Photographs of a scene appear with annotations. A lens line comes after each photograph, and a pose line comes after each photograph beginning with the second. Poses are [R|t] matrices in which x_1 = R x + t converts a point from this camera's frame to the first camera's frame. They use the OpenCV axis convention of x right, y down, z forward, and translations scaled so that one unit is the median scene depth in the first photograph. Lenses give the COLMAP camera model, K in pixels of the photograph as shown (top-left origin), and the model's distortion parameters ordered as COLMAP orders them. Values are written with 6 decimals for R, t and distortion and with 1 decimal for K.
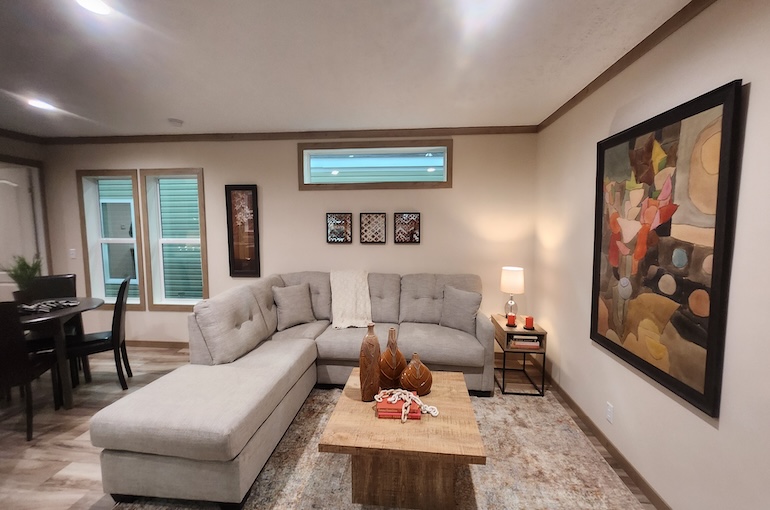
lens RADIAL K [[303.9, 0, 389.1], [0, 303.9, 251.7], [0, 0, 1]] dist [-0.000347, 0.001086]
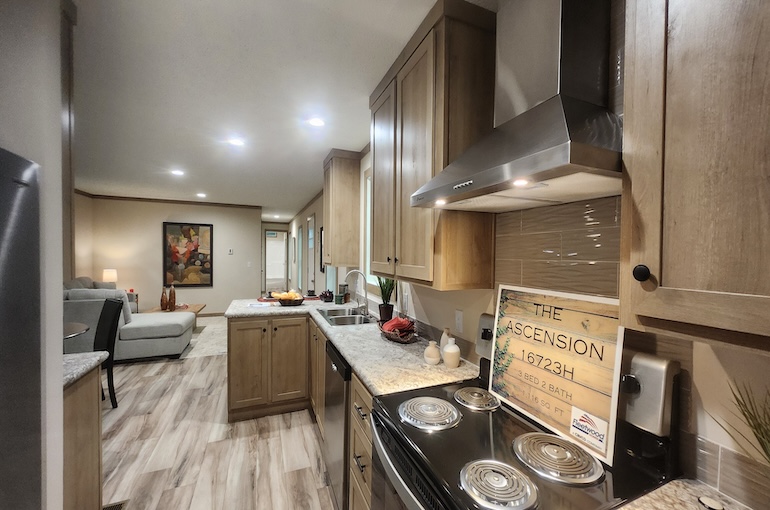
lens RADIAL K [[303.9, 0, 385.2], [0, 303.9, 258.7], [0, 0, 1]] dist [-0.000347, 0.001086]
pose [[-0.455682, -0.023777, 0.889825, -2.465555], [0.062550, 0.996317, 0.058655, -0.024033], [-0.887942, 0.082387, -0.452516, 0.349674]]
